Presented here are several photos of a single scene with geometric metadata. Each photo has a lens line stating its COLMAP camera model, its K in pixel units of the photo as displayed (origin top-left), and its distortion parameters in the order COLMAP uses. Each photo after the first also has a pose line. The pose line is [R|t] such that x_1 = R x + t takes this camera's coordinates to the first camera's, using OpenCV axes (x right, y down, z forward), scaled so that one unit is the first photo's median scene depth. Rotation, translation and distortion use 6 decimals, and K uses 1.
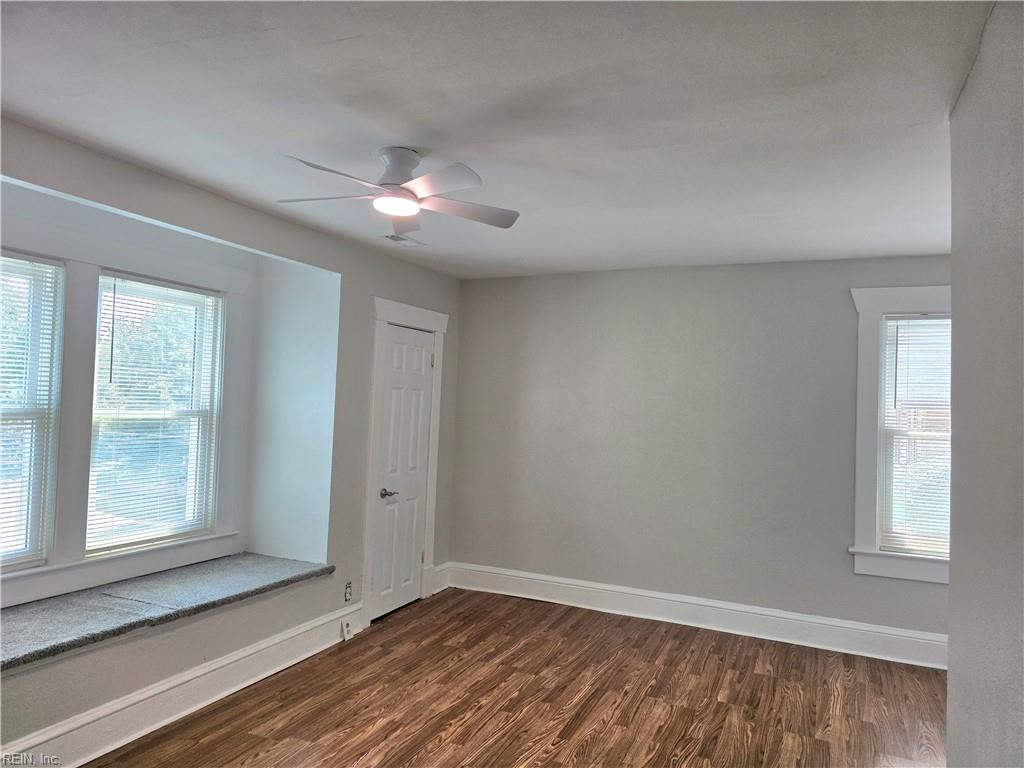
lens RADIAL K [[702.2, 0, 507.6], [0, 702.2, 377.9], [0, 0, 1]] dist [0.085352, -0.090018]
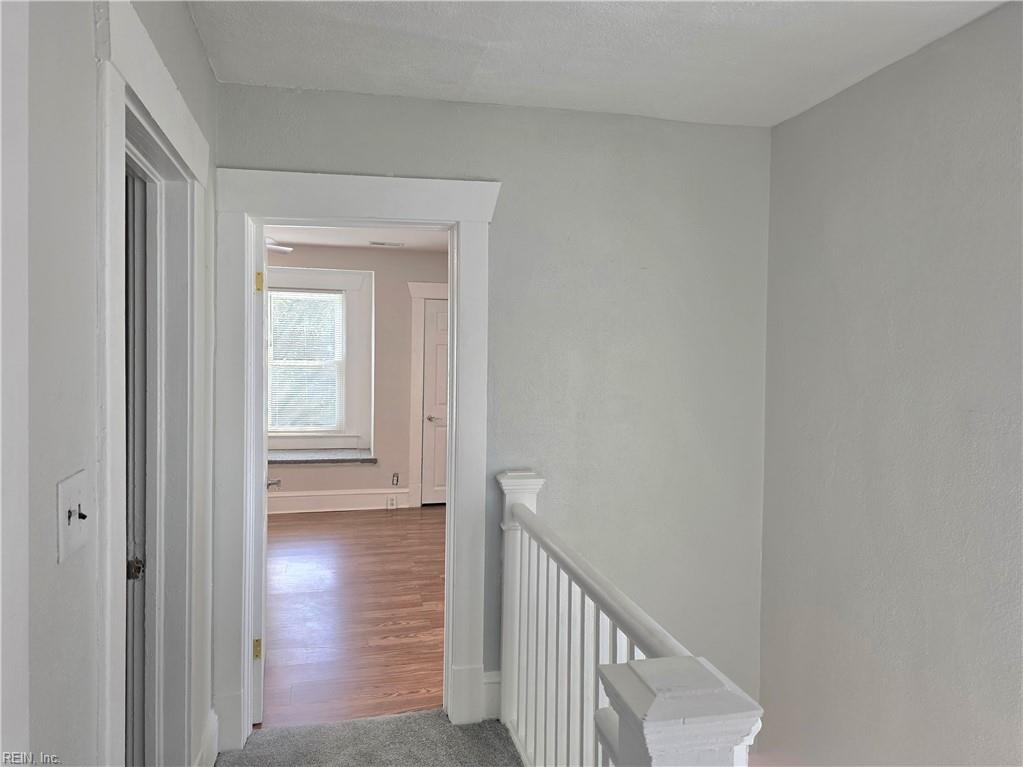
lens RADIAL K [[701.5, 0, 507.1], [0, 701.5, 377.5], [0, 0, 1]] dist [0.085352, -0.090018]
pose [[0.633445, -0.001003, -0.773787, 1.133660], [0.036668, 0.998915, 0.028723, 0.048120], [0.772918, -0.046567, 0.632794, 0.242250]]
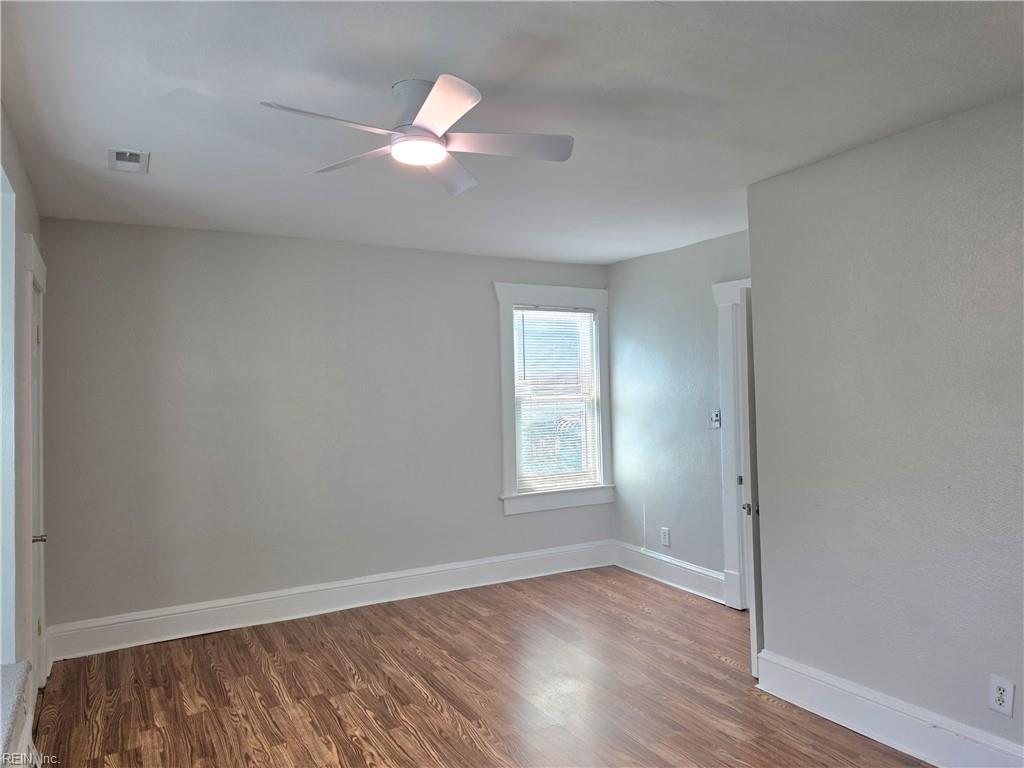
lens RADIAL K [[734.2, 0, 521.7], [0, 734.2, 370.6], [0, 0, 1]] dist [0.052009, -0.051304]
pose [[0.567514, -0.024221, 0.823008, -0.525313], [0.009770, 0.999695, 0.022684, -0.003112], [-0.823306, -0.004832, 0.567577, 0.263017]]
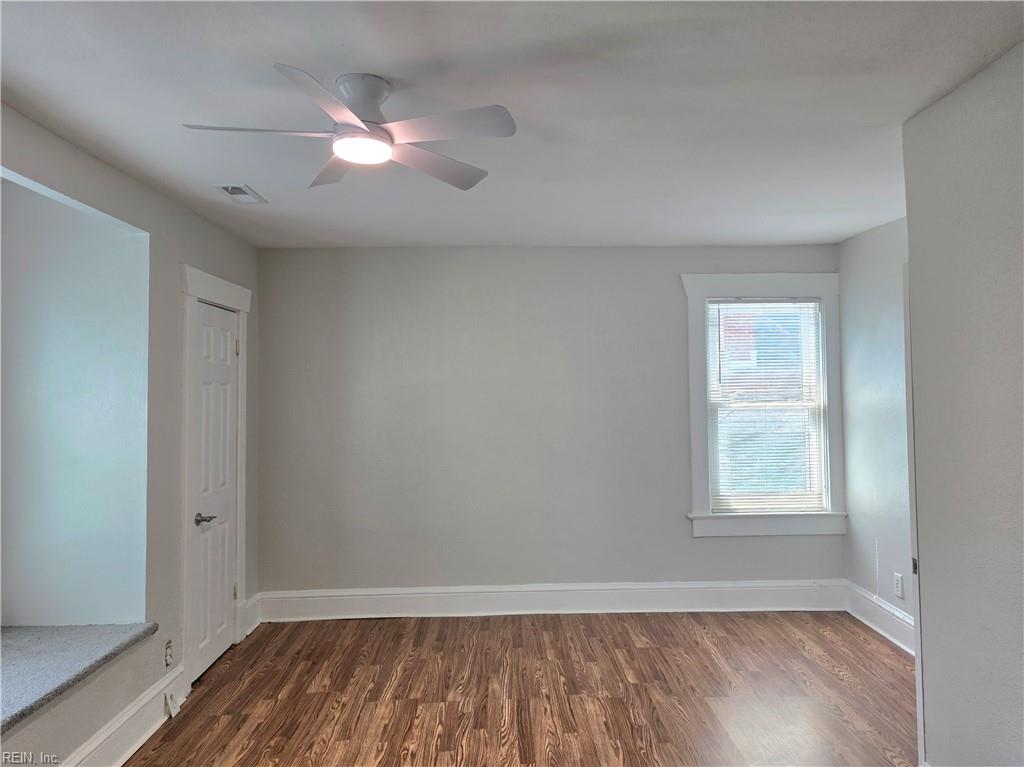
lens RADIAL K [[734.2, 0, 521.7], [0, 734.2, 370.1], [0, 0, 1]] dist [0.052009, -0.051304]
pose [[0.890181, -0.031528, 0.454515, -0.246321], [0.026637, 0.999498, 0.017162, -0.005645], [-0.454828, -0.003170, 0.890574, 0.122953]]
